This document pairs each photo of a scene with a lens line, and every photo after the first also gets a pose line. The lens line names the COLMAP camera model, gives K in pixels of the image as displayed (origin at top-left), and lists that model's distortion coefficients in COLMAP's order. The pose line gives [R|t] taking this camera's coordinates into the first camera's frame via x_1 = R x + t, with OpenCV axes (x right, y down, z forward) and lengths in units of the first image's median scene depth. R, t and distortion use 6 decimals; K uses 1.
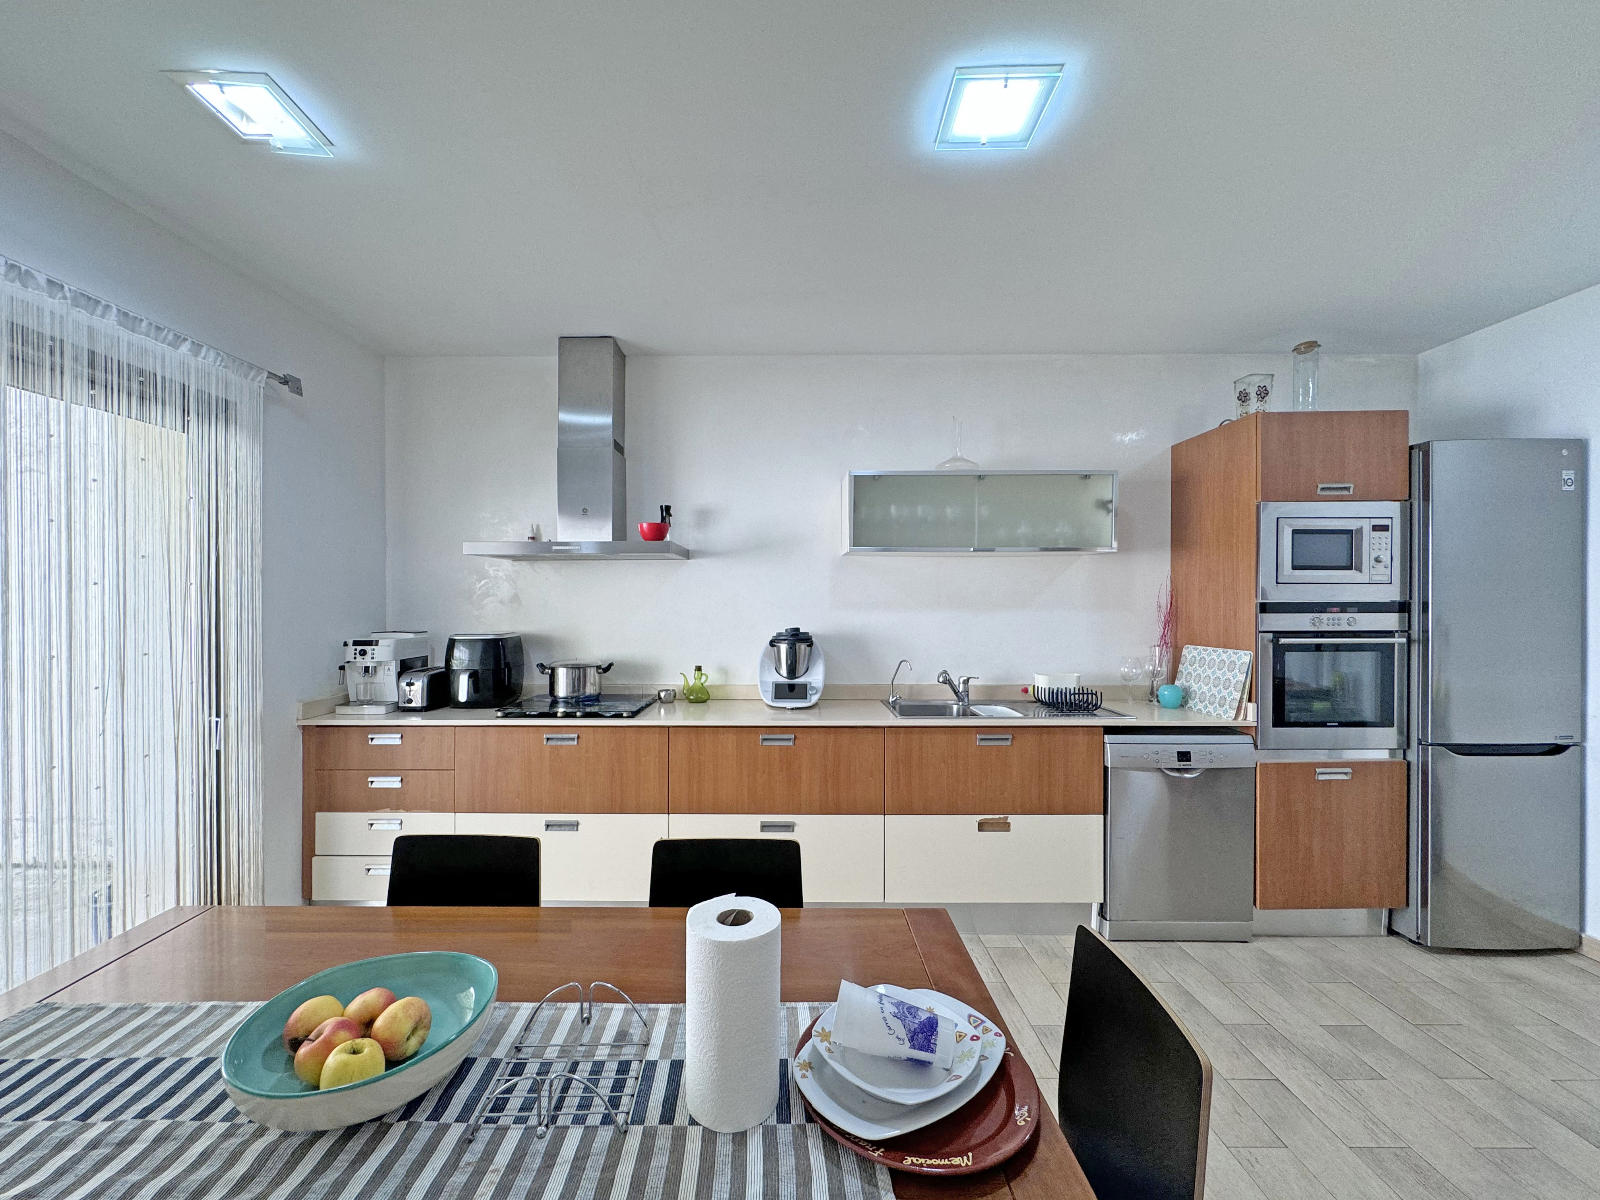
lens RADIAL K [[660.6, 0, 800.0], [0, 660.6, 600.0], [0, 0, 1]] dist [0.019789, -0.000073]
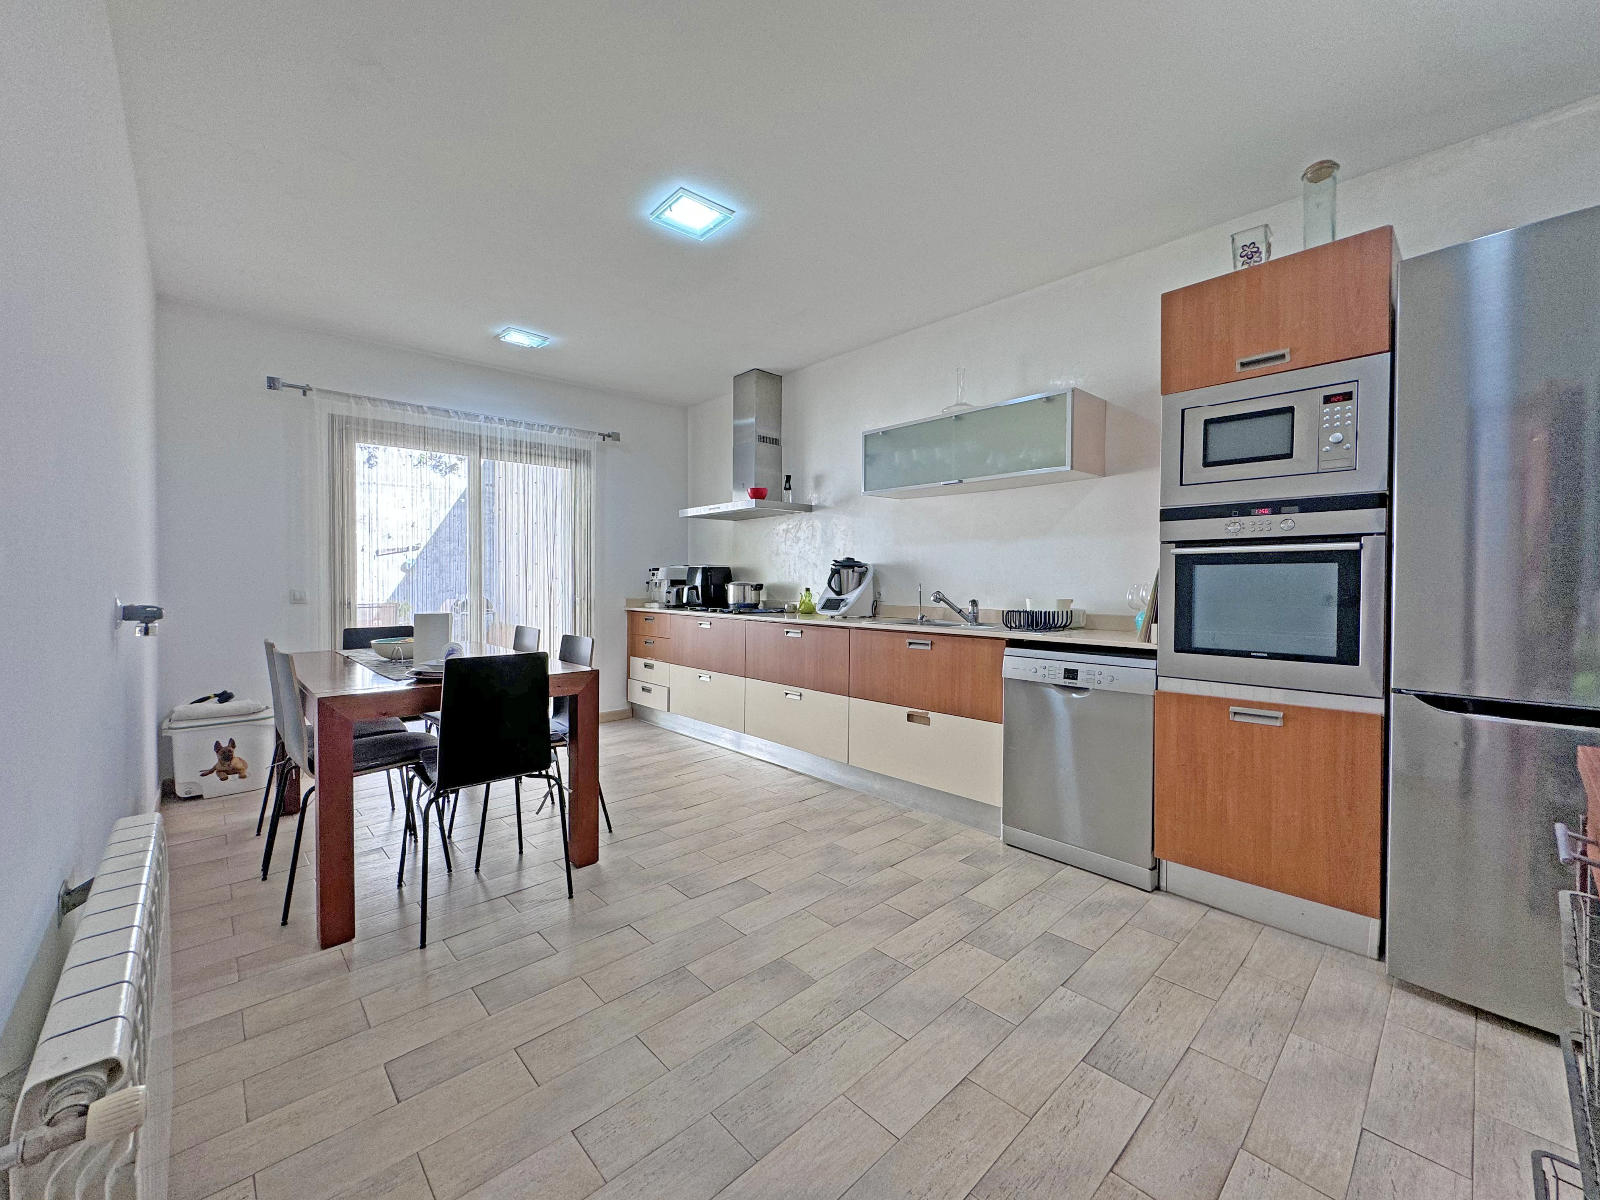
lens RADIAL K [[641.4, 0, 802.8], [0, 641.4, 566.5], [0, 0, 1]] dist [0.028126, 0.000177]
pose [[0.696004, -0.011843, -0.717940, 0.966273], [-0.001588, 0.999836, -0.018033, 0.094851], [0.718036, 0.013691, 0.695871, 0.065578]]
